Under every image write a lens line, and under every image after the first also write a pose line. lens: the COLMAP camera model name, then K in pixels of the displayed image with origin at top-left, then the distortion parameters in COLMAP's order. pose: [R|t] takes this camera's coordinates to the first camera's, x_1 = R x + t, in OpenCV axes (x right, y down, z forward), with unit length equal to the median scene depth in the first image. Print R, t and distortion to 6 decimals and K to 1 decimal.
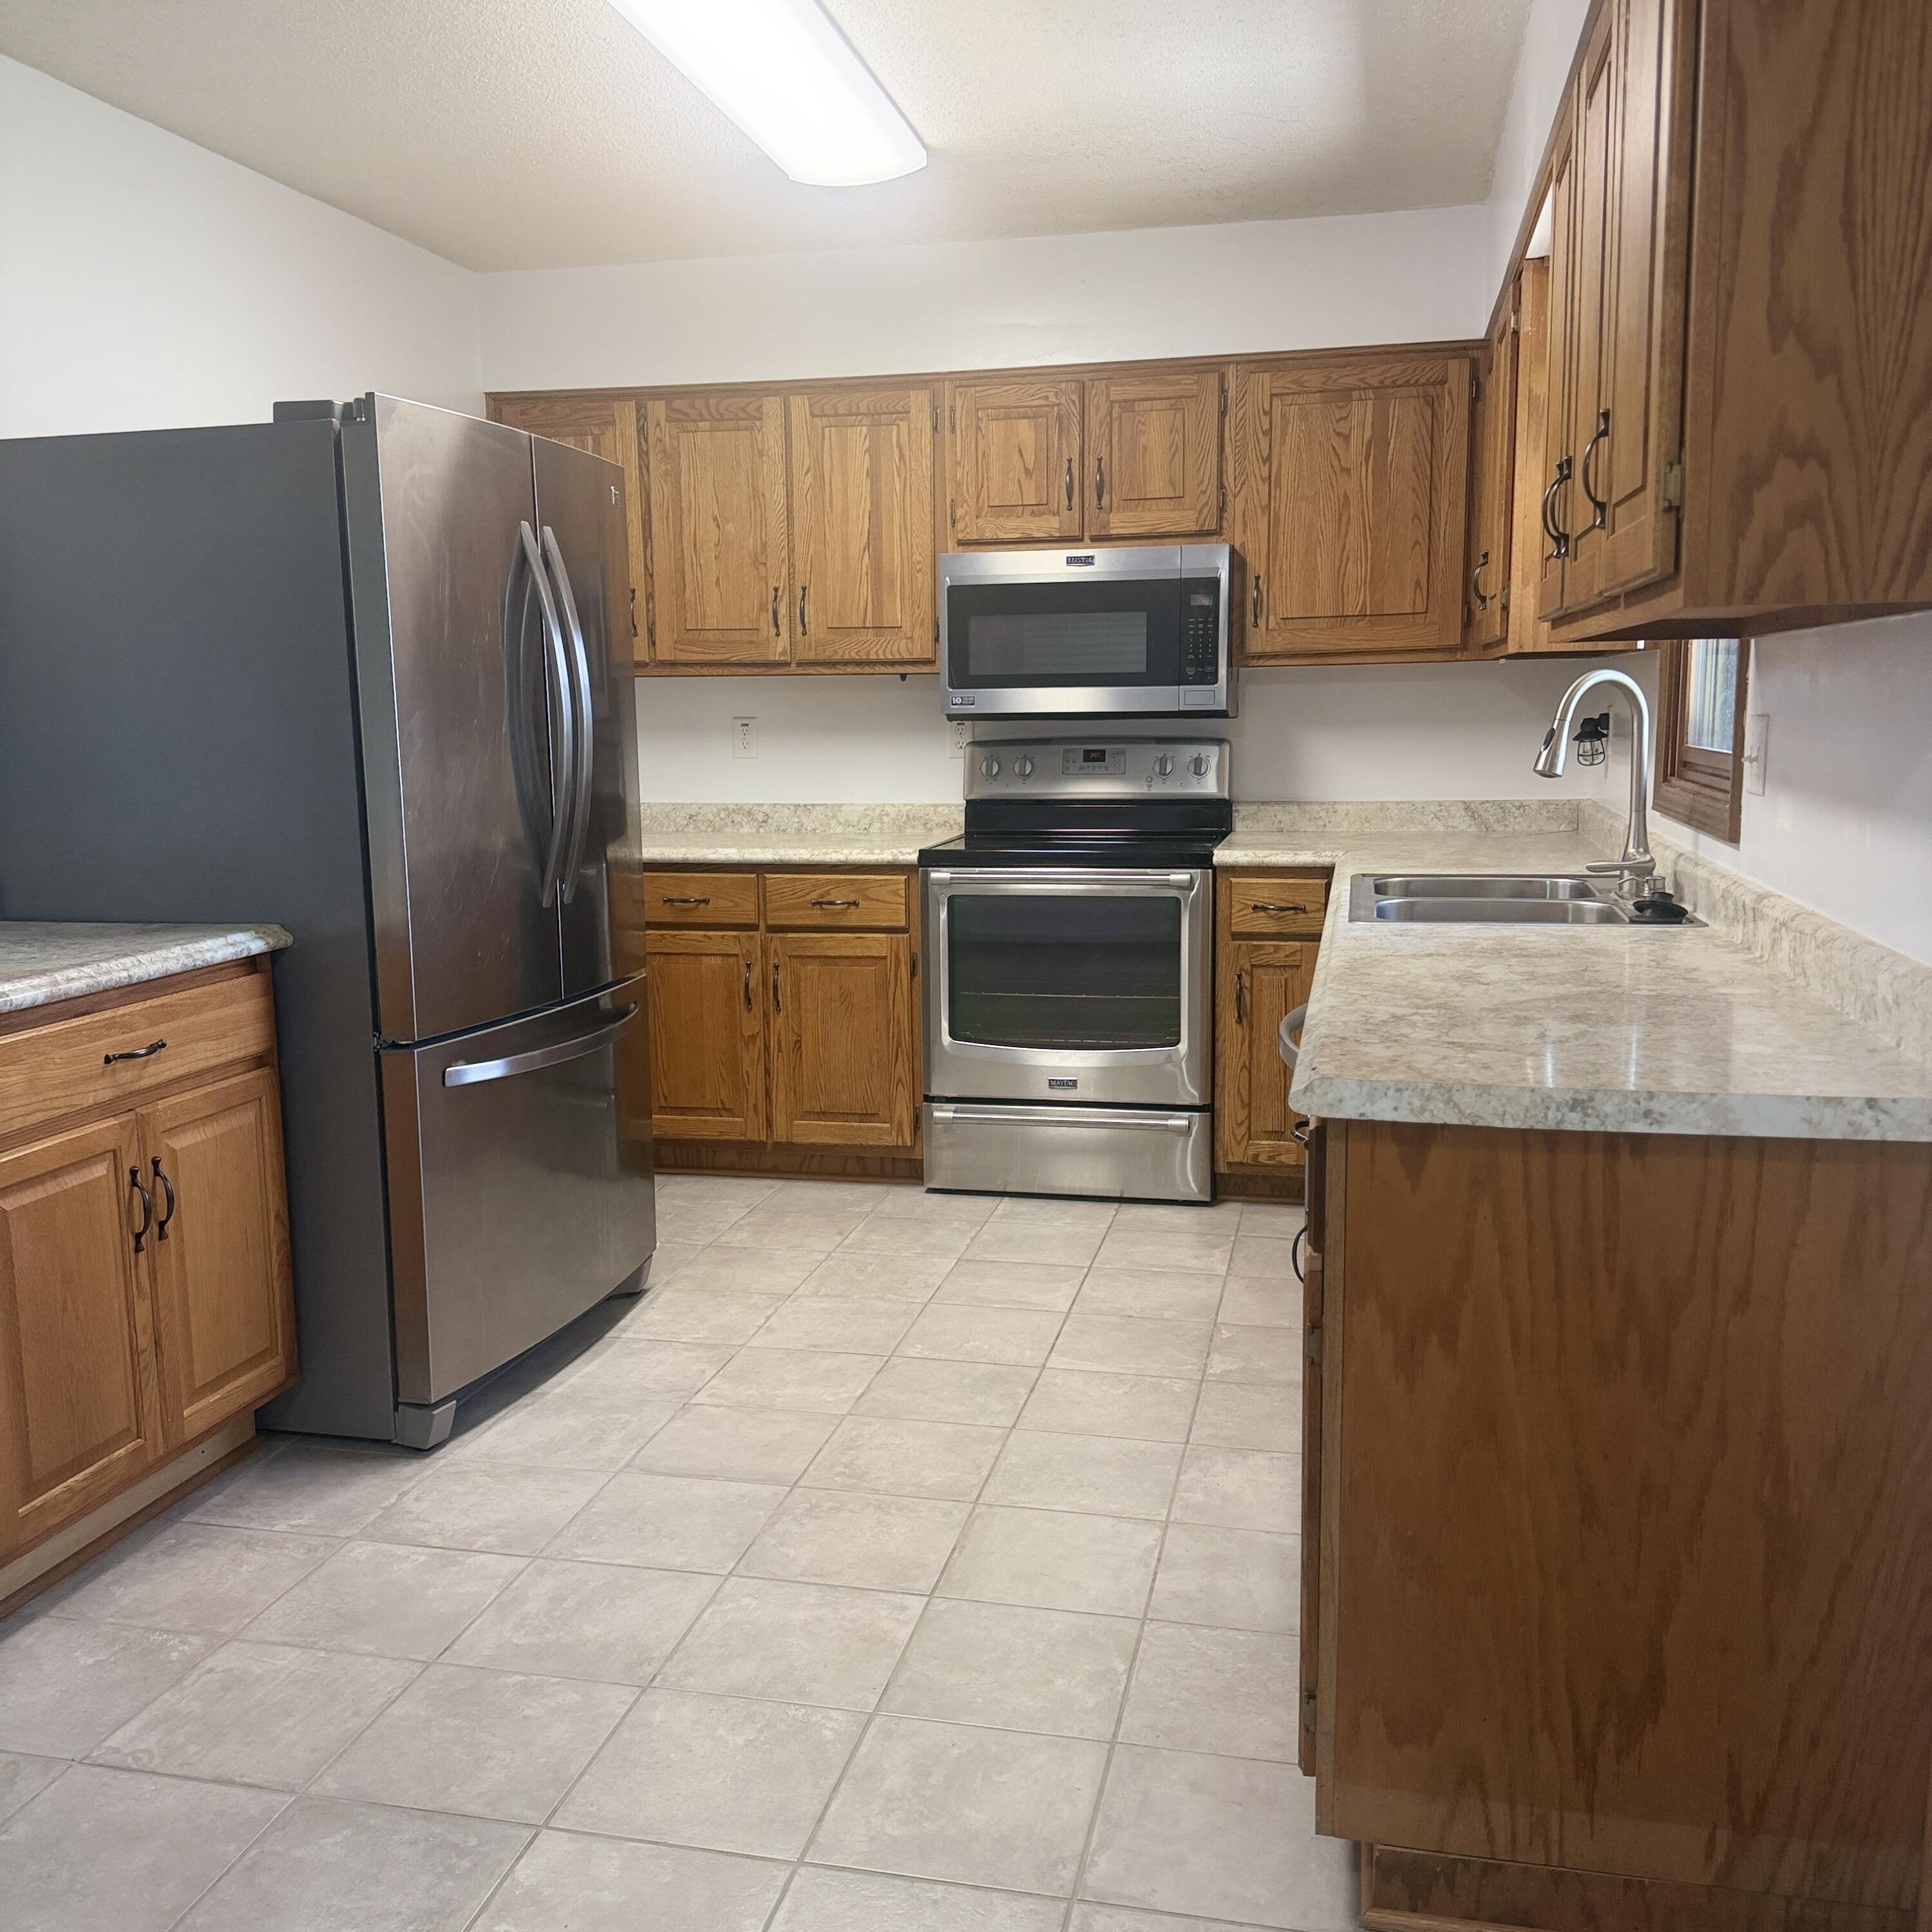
lens RADIAL K [[1787.7, 0, 966.0], [0, 1787.7, 966.0], [0, 0, 1]] dist [0.136404, -0.251059]
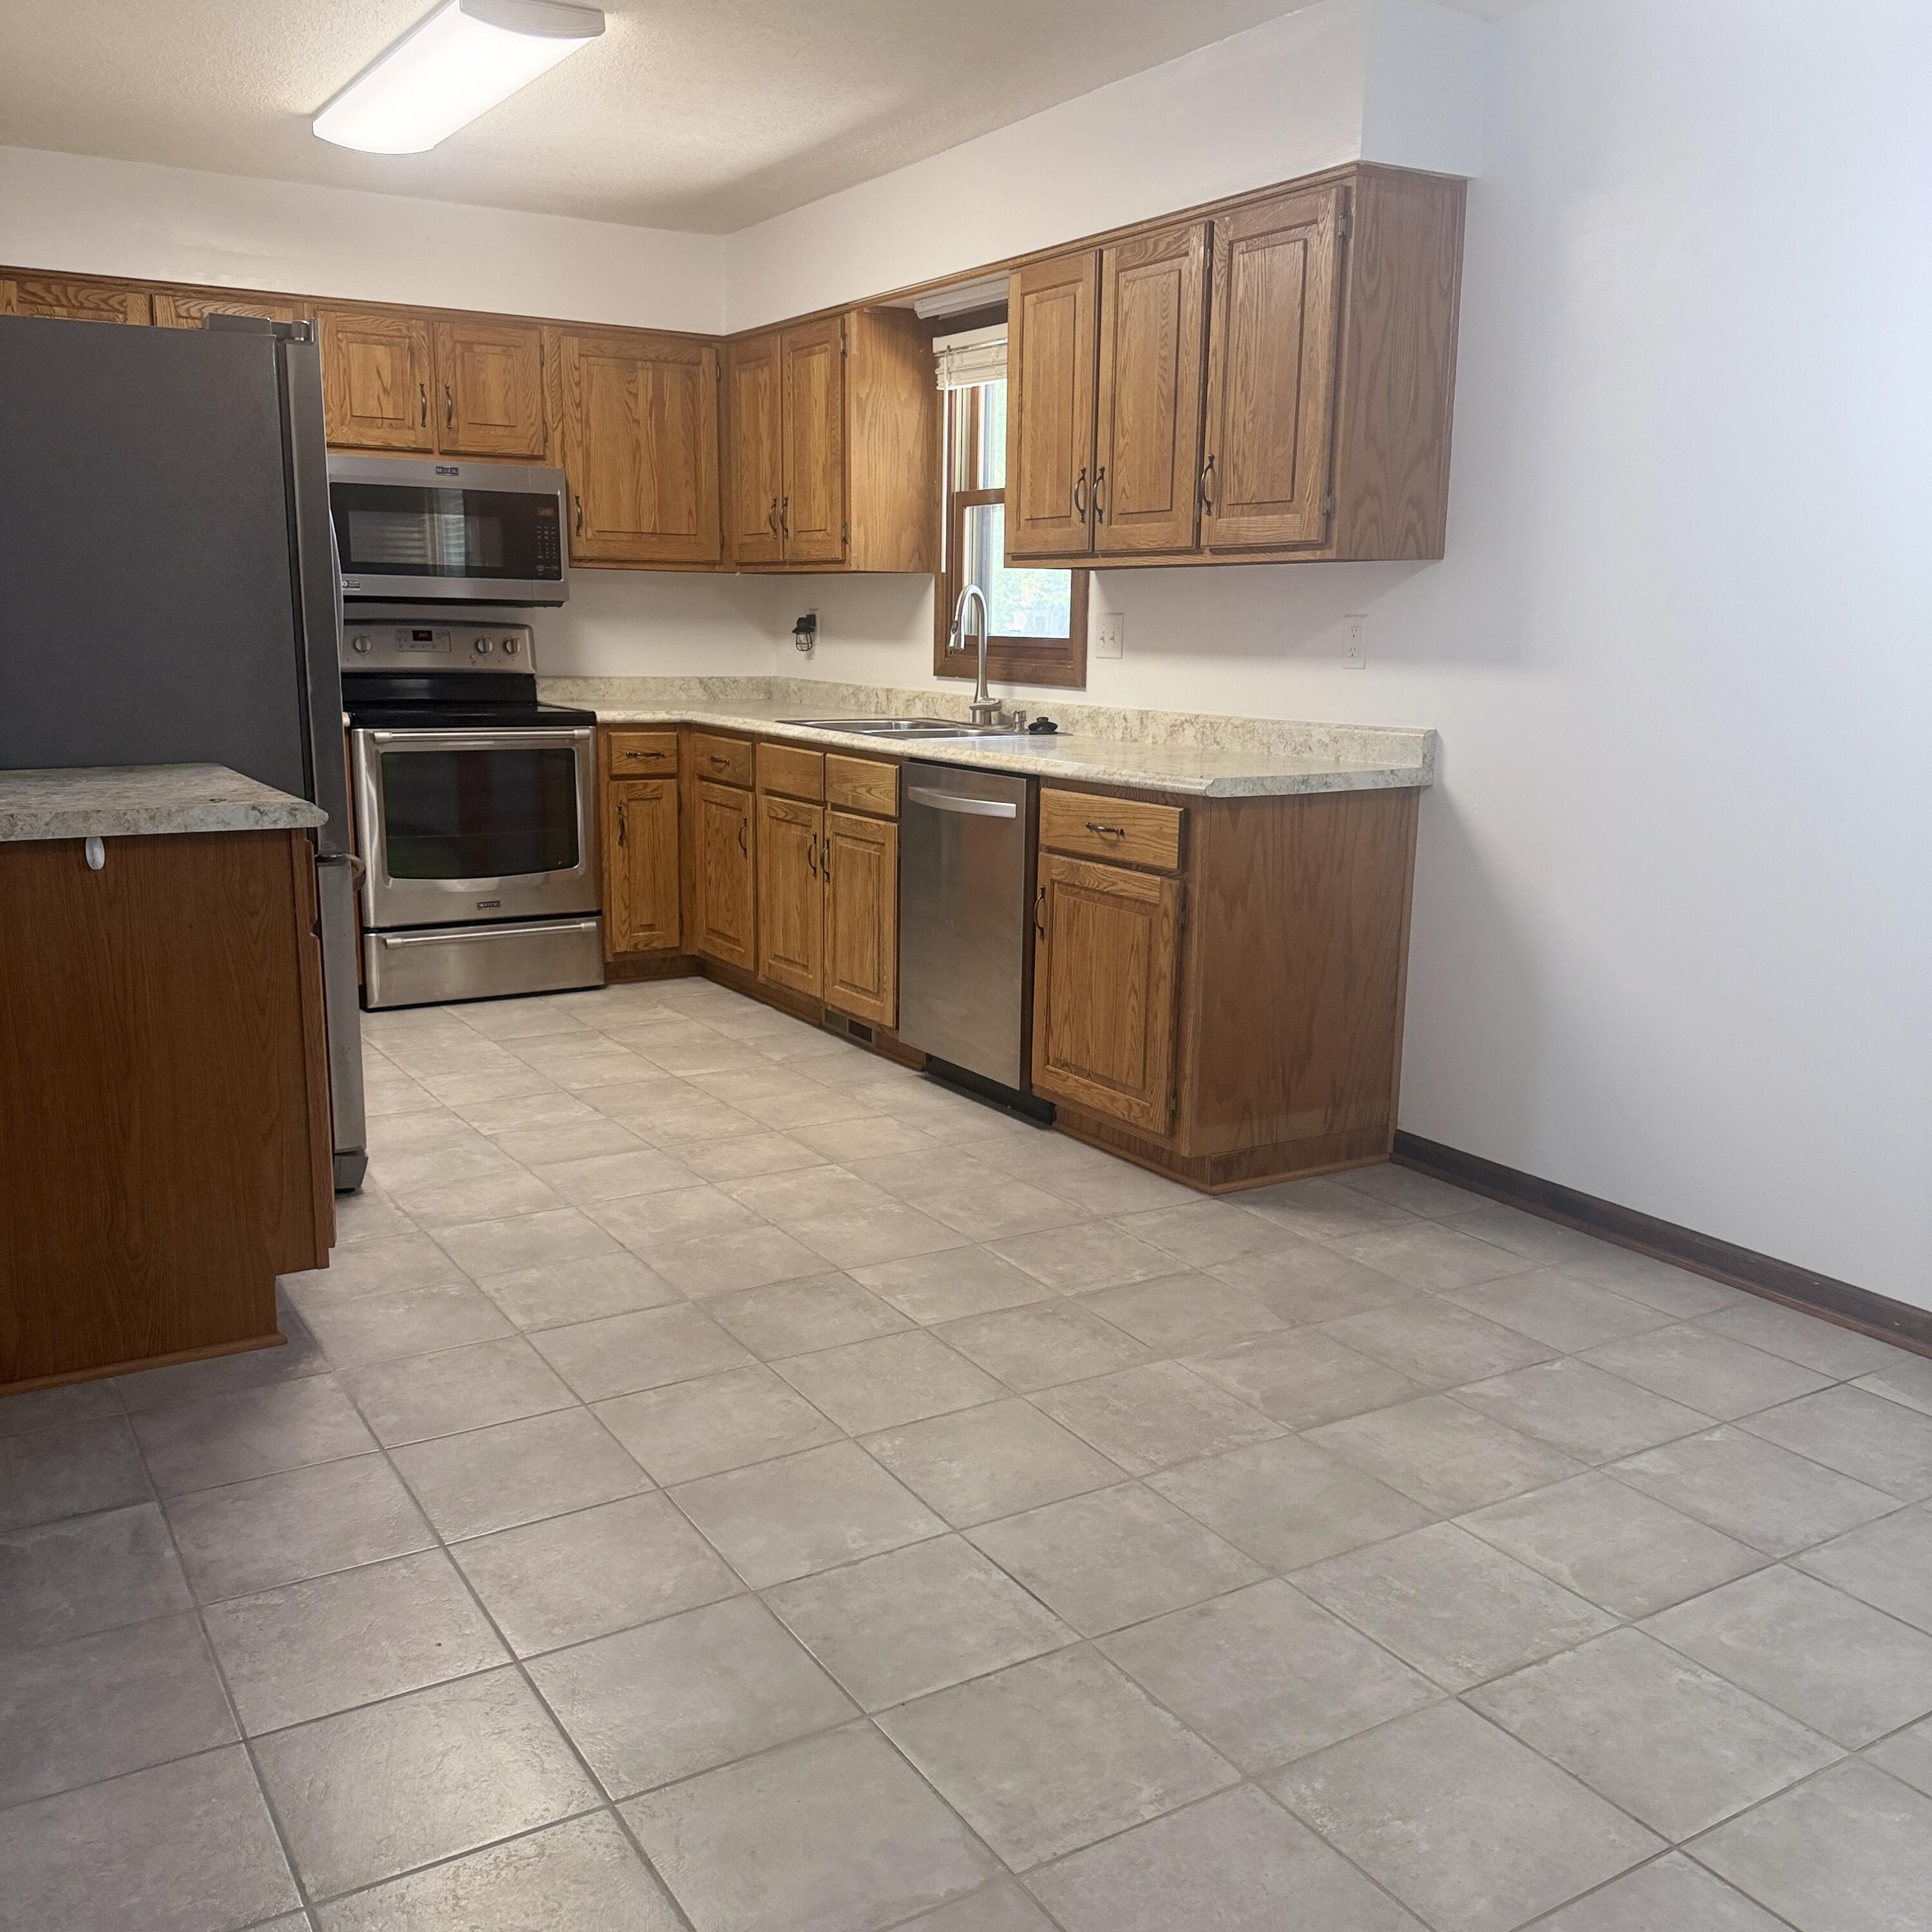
lens RADIAL K [[1787.7, 0, 966.0], [0, 1787.7, 966.0], [0, 0, 1]] dist [0.136404, -0.251059]
pose [[0.716116, -0.112104, 0.688920, -0.590778], [0.078990, 0.993693, 0.079589, 0.035997], [-0.693497, -0.002577, 0.720454, -0.122651]]
